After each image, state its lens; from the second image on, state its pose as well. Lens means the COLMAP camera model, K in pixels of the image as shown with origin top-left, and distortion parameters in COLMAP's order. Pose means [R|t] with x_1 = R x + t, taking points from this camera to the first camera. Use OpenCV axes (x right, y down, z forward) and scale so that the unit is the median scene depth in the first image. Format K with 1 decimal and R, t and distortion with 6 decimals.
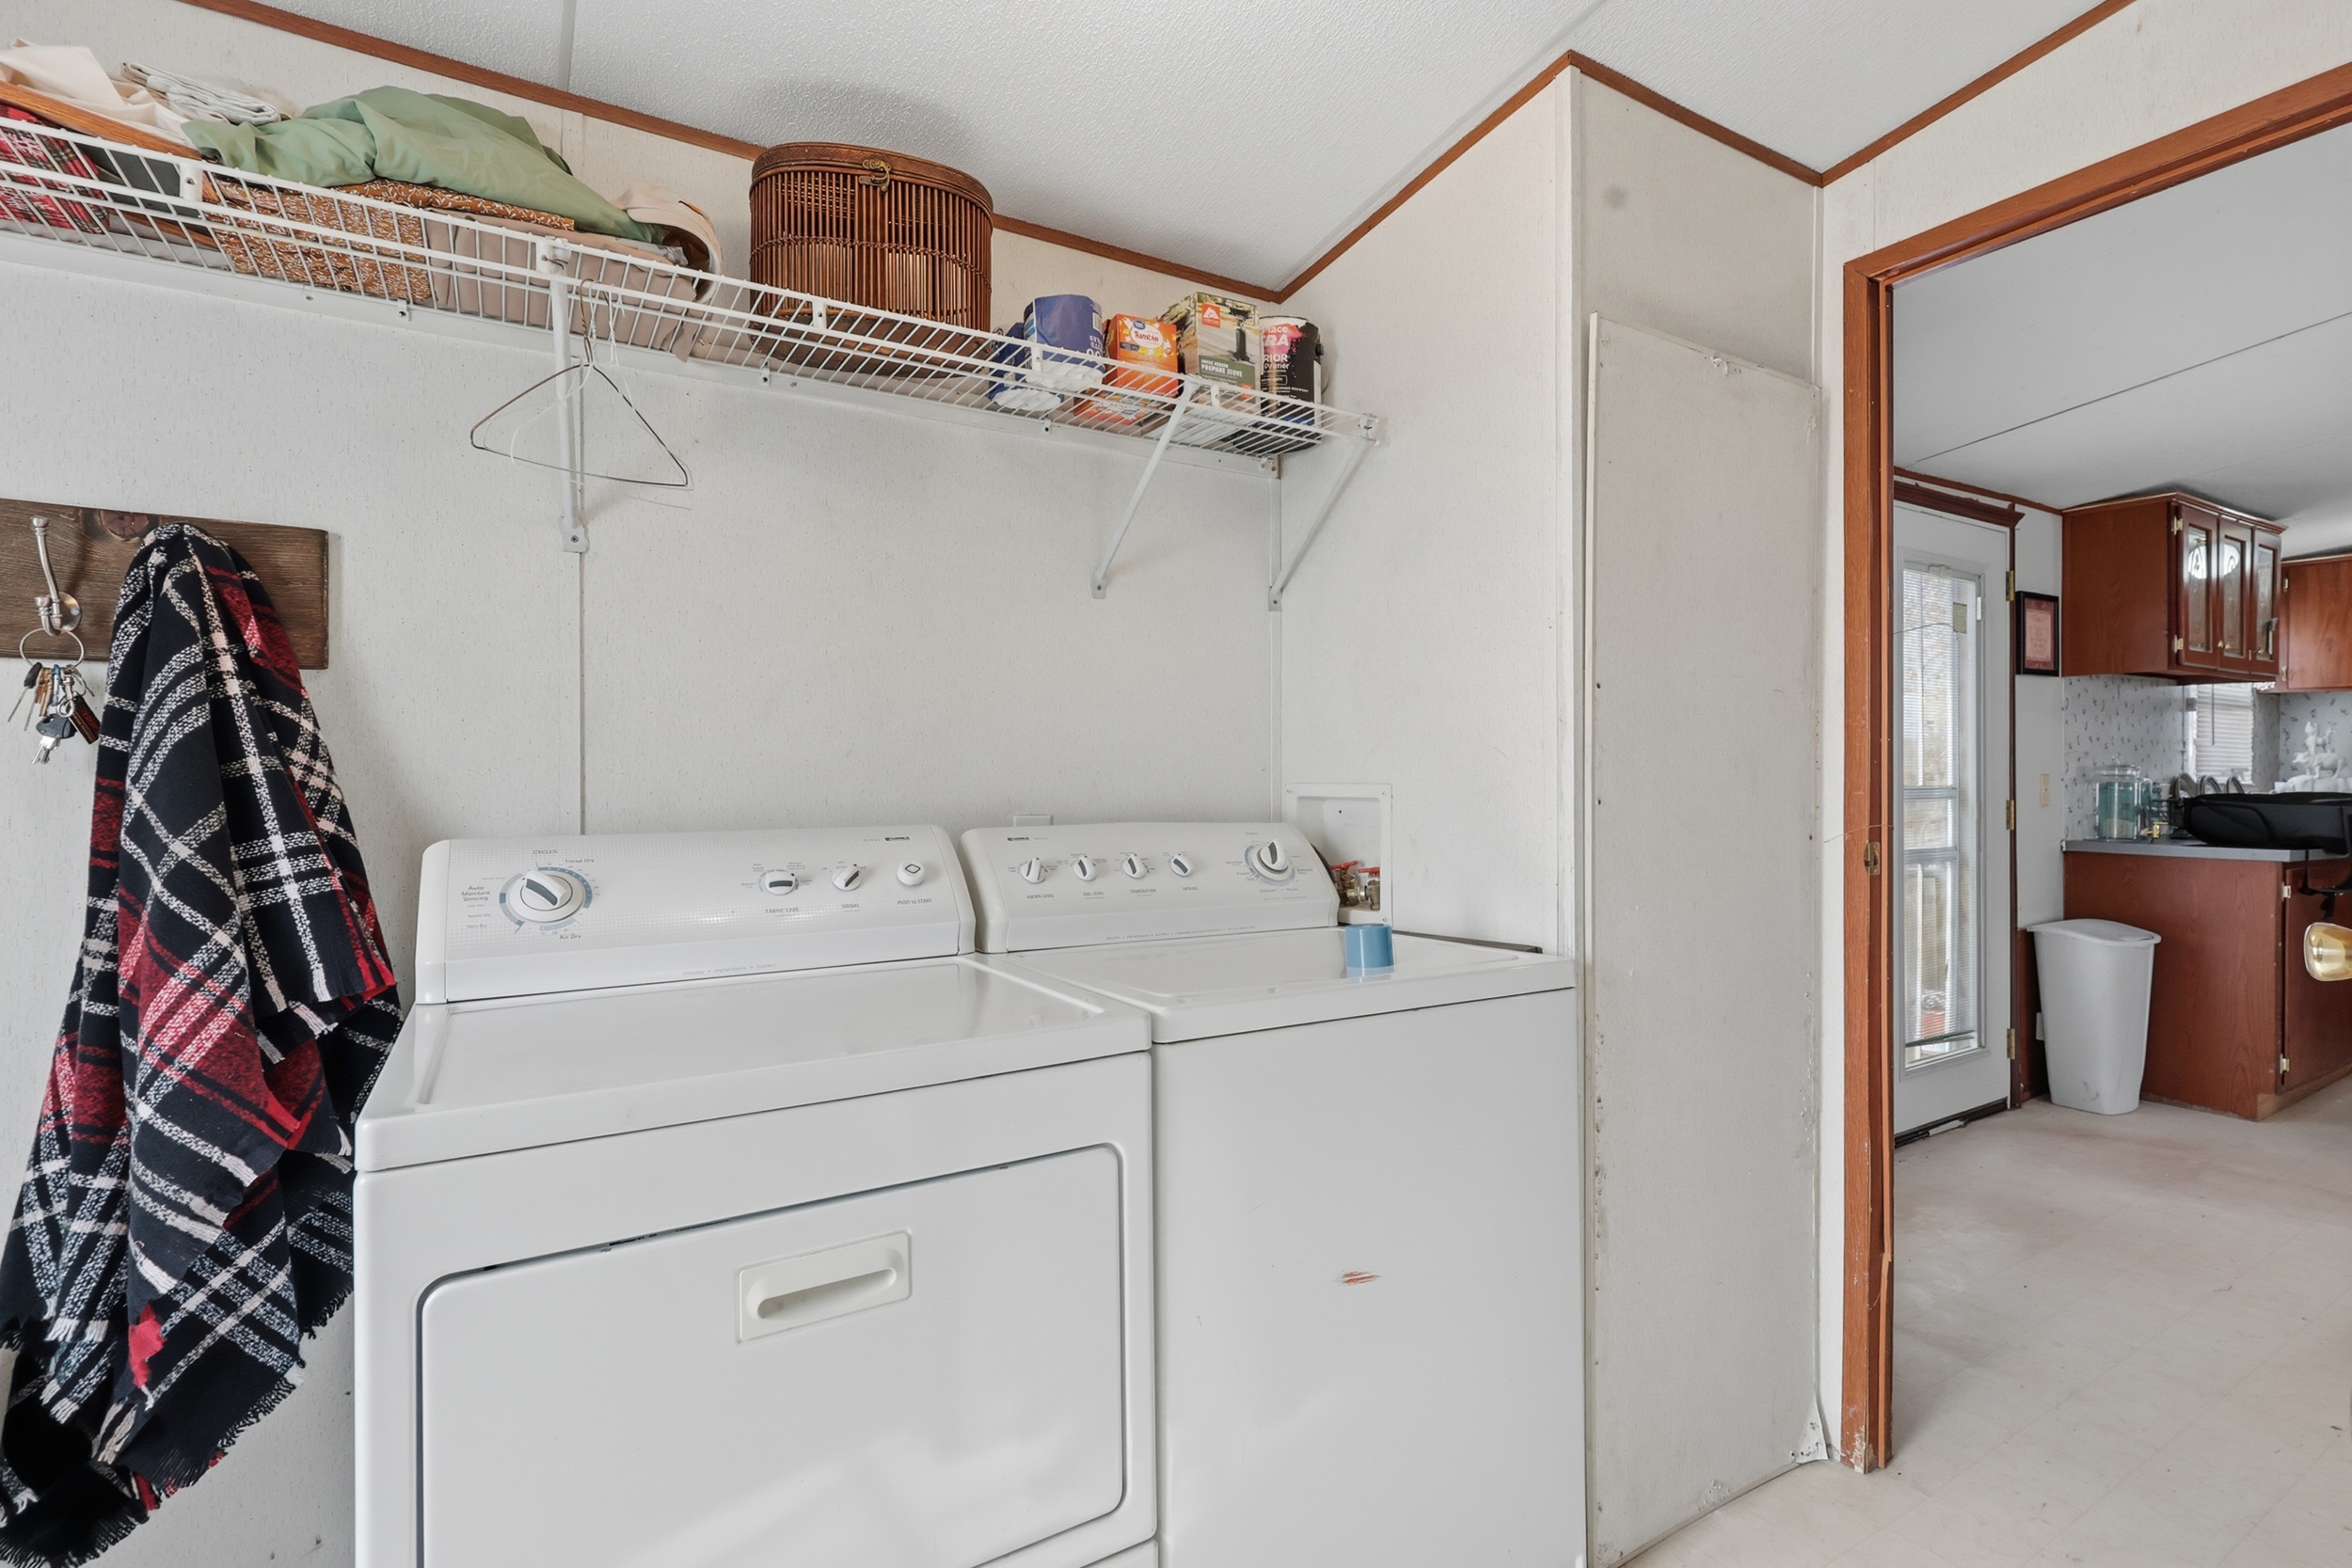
lens RADIAL K [[1091.5, 0, 1176.0], [0, 1091.5, 784.0], [0, 0, 1]] dist [0.004251, 0.000922]
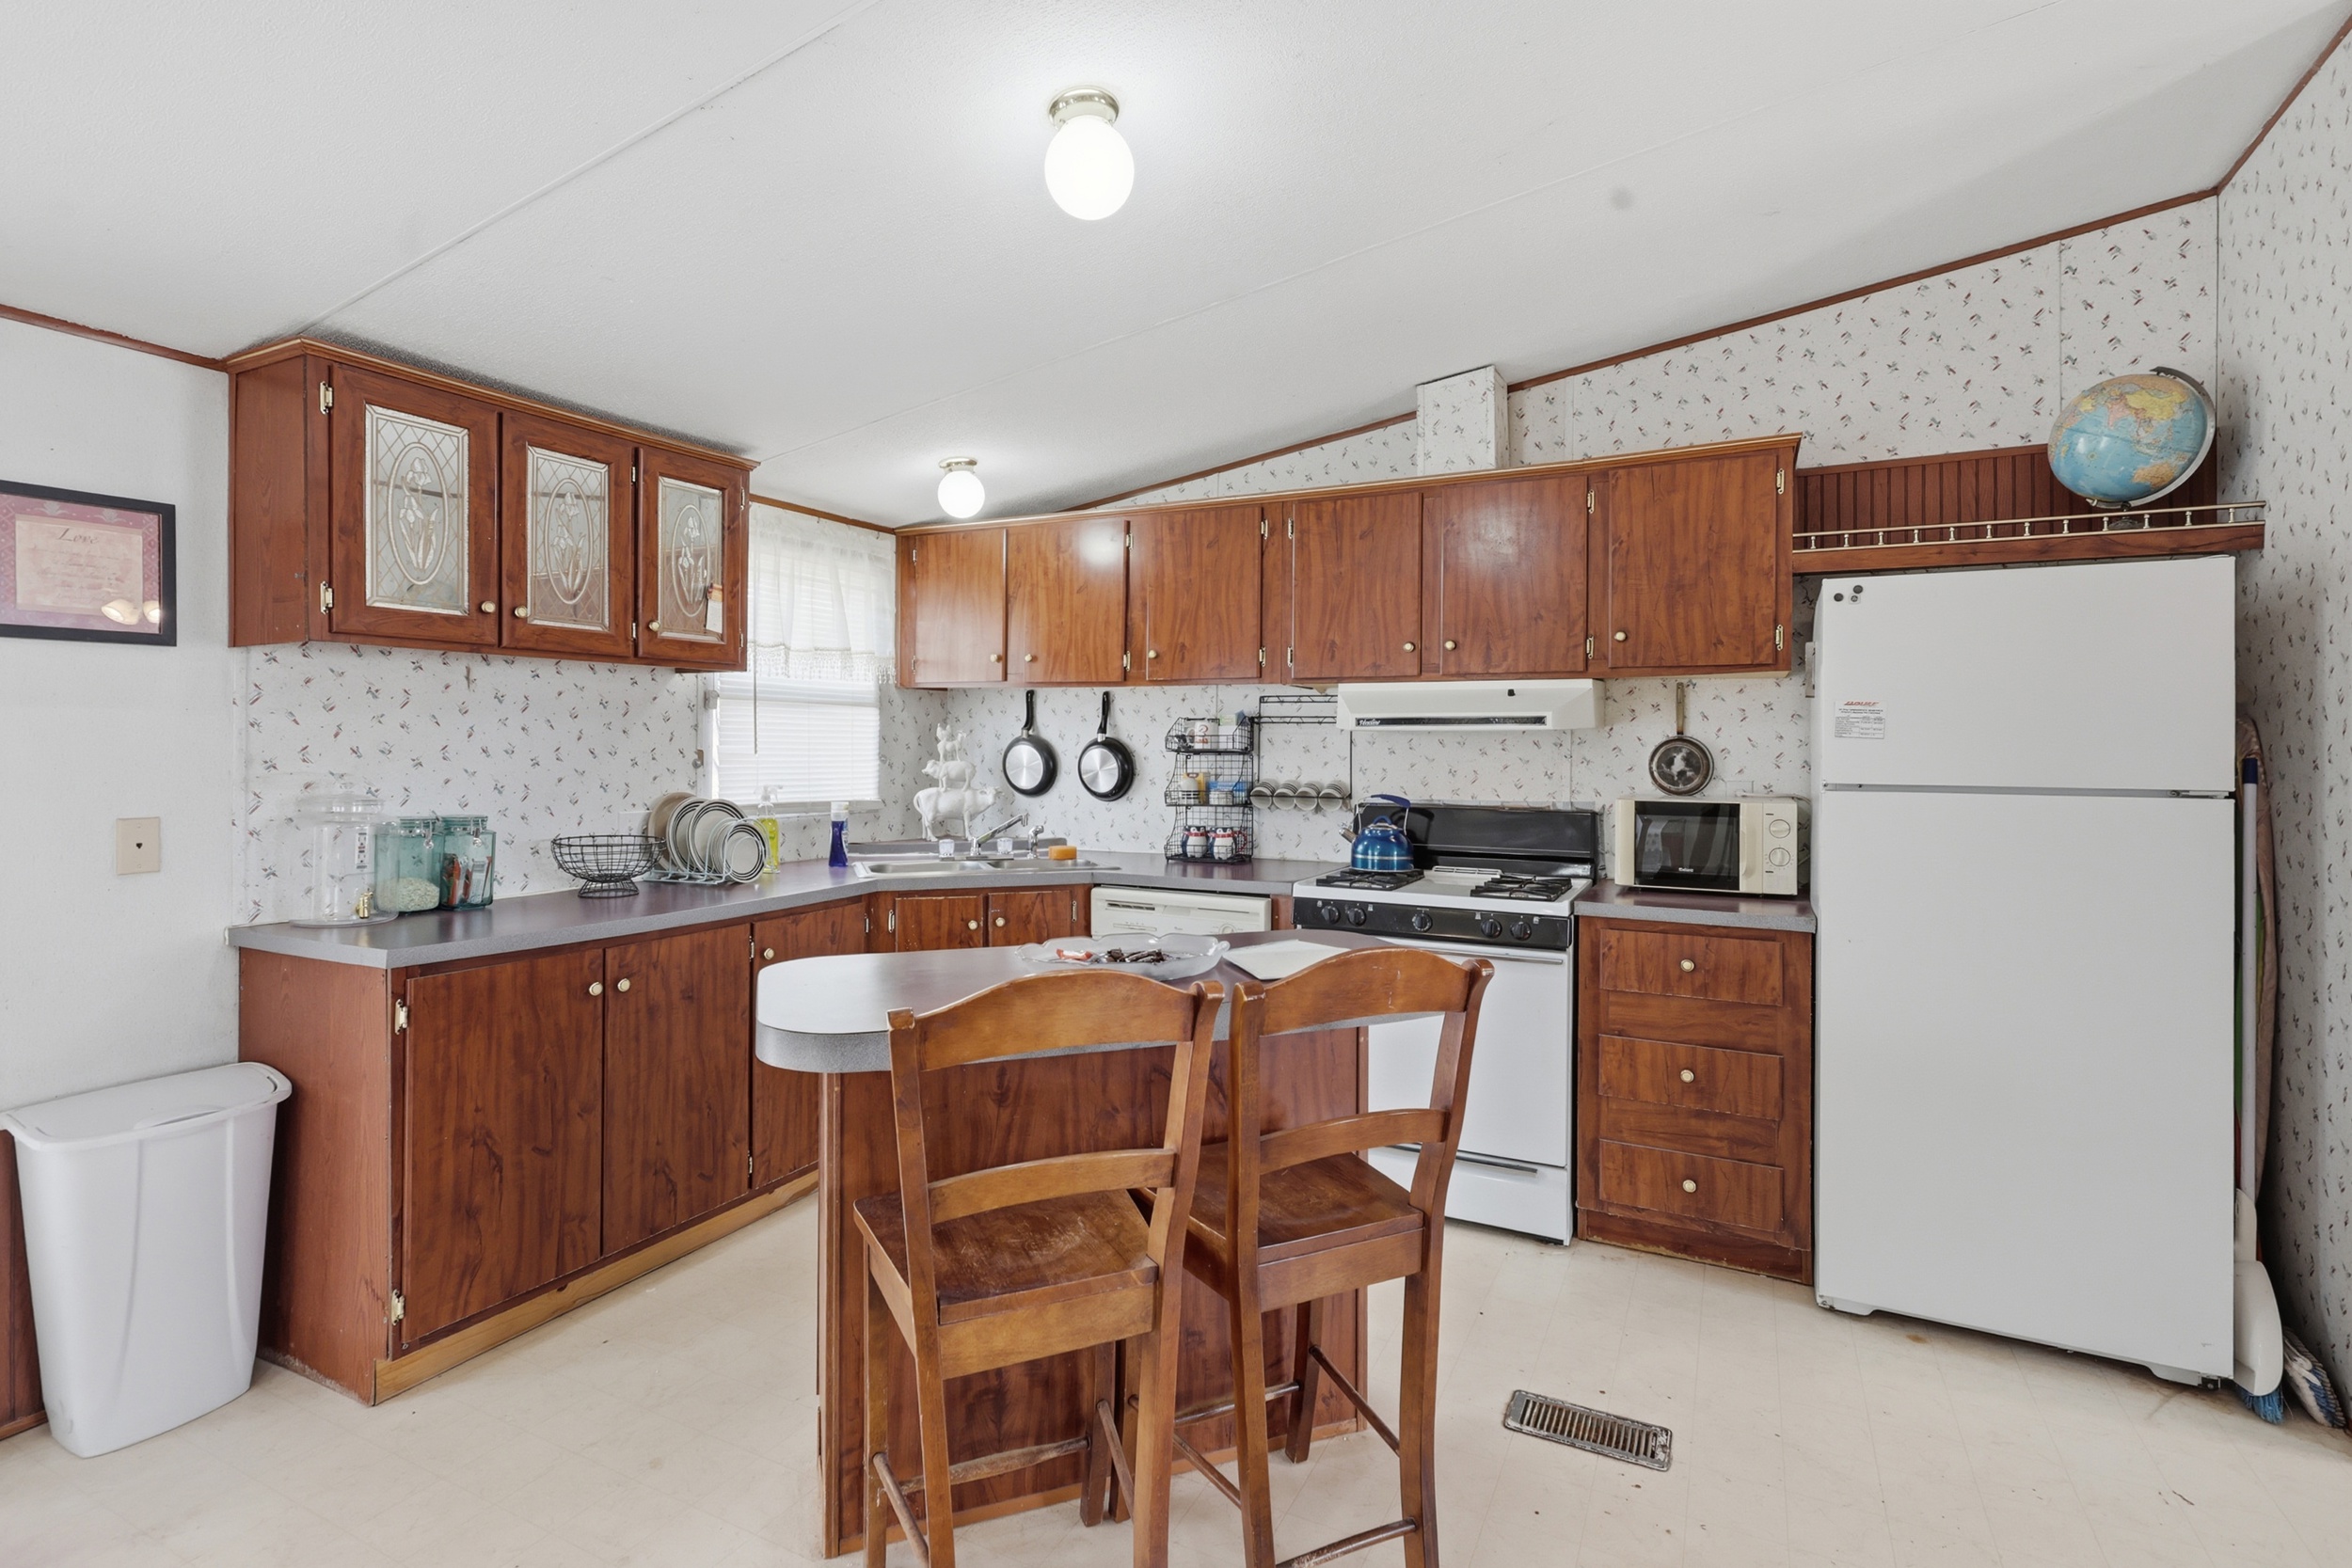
lens RADIAL K [[1117.9, 0, 1170.6], [0, 1117.9, 742.8], [0, 0, 1]] dist [-0.001407, 0.000208]
pose [[0.858368, 0.006618, 0.512993, 0.901384], [0.000600, 0.999903, -0.013904, -0.036681], [-0.513035, 0.012243, 0.858280, 0.223822]]
